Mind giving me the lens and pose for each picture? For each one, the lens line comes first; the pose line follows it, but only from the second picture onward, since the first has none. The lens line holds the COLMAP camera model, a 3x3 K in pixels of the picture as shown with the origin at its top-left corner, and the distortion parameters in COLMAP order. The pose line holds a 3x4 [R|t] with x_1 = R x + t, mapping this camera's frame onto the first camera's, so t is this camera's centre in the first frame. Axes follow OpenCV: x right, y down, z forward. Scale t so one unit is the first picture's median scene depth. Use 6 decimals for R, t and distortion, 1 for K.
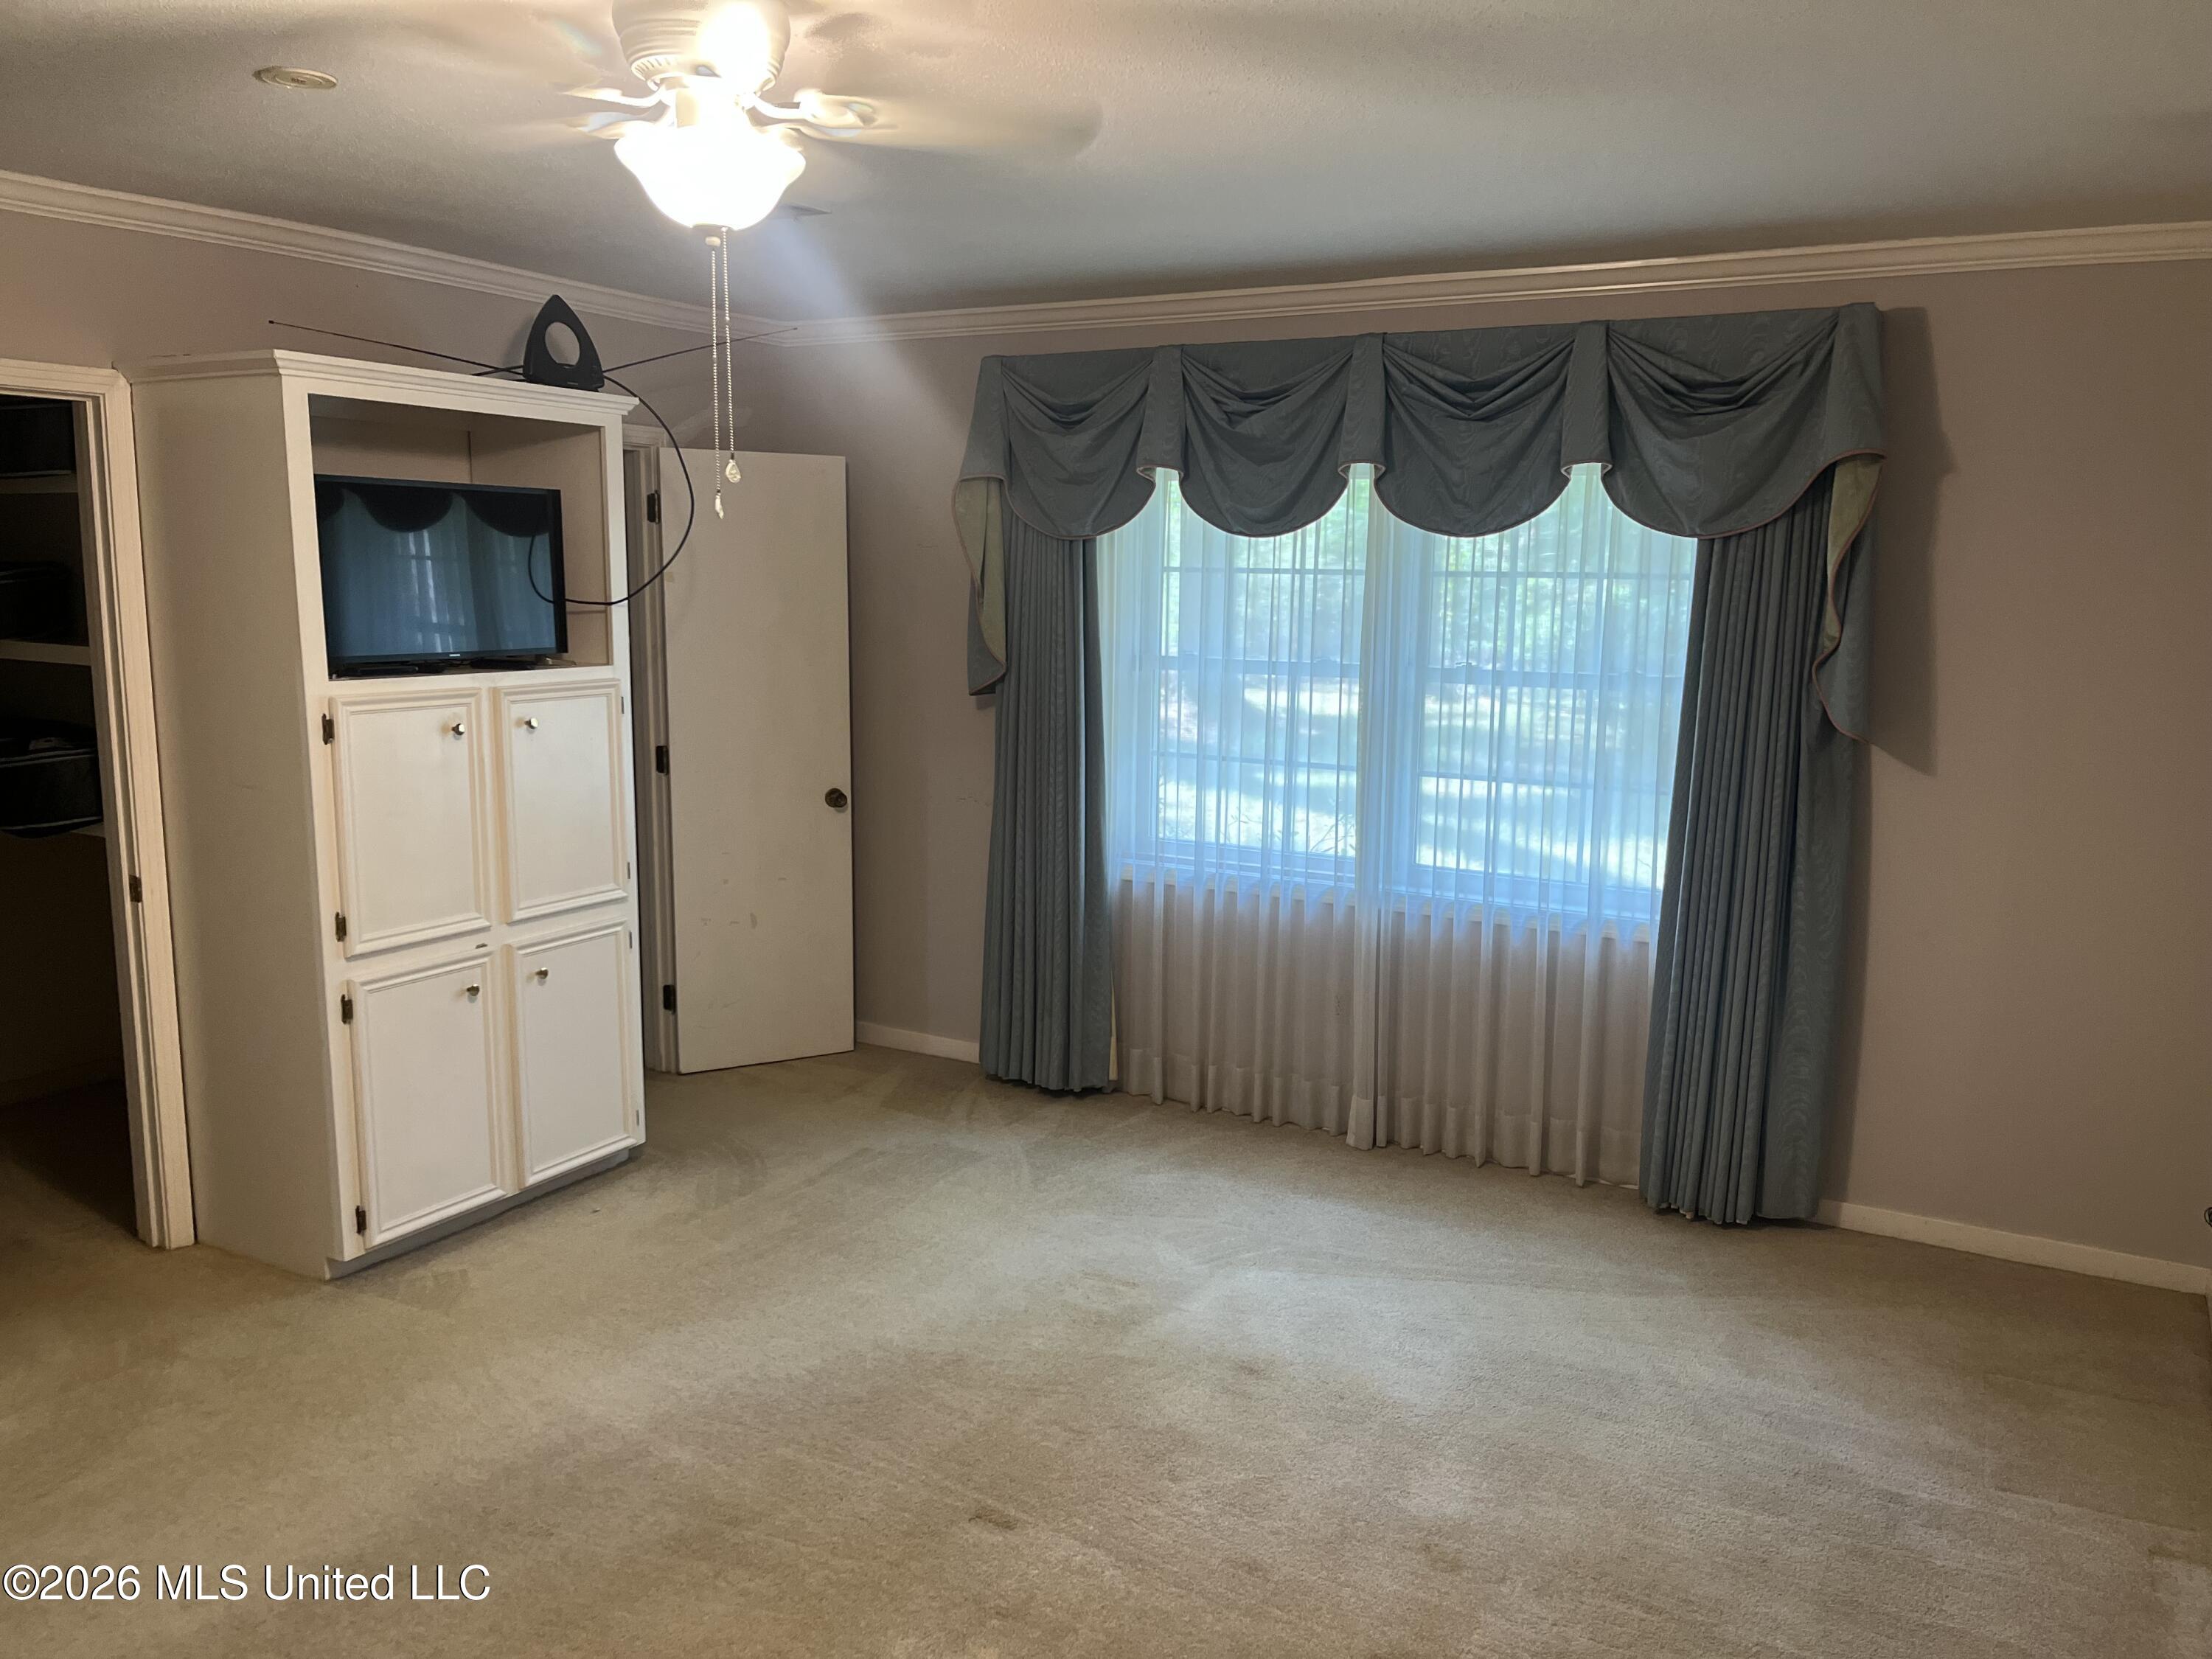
lens RADIAL K [[1681.6, 0, 1110.7], [0, 1681.6, 820.7], [0, 0, 1]] dist [0.067238, -0.088998]
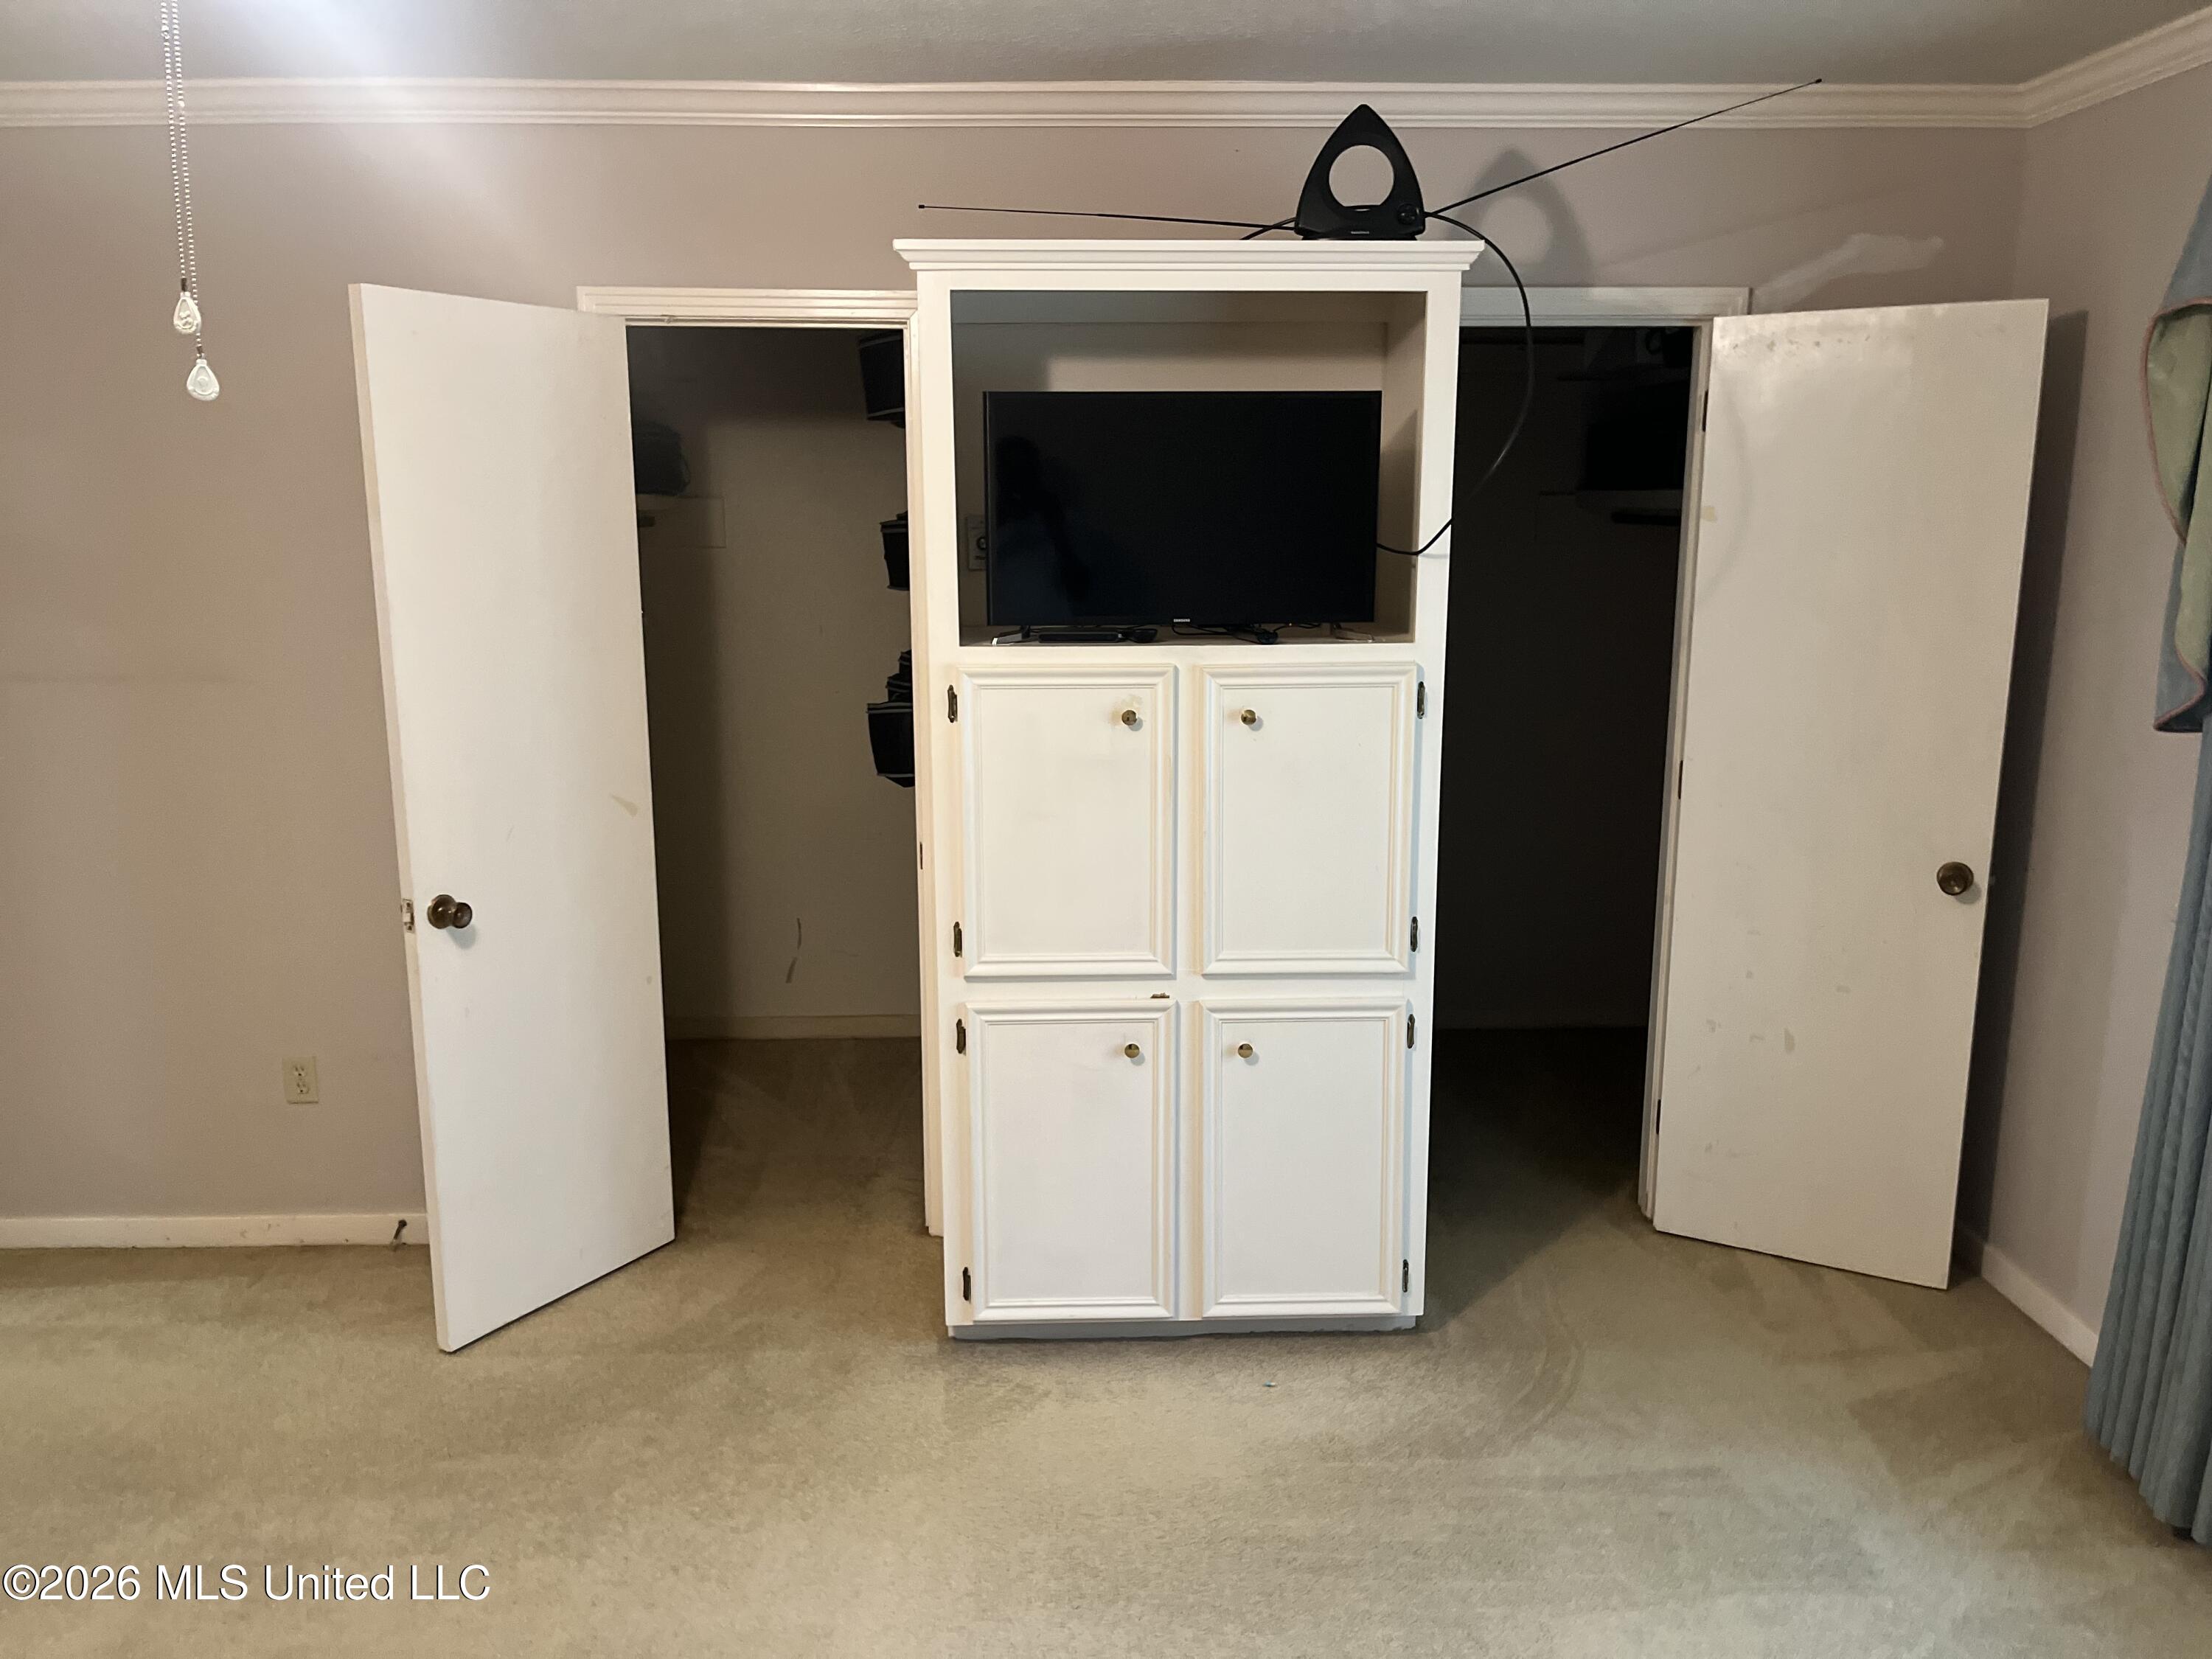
lens RADIAL K [[1681.6, 0, 1101.7], [0, 1681.6, 828.1], [0, 0, 1]] dist [0.067238, -0.088998]
pose [[0.521617, 0.147785, -0.840283, 0.236107], [-0.116291, 0.988007, 0.101576, -0.073160], [0.845217, 0.044734, 0.532548, 0.534062]]
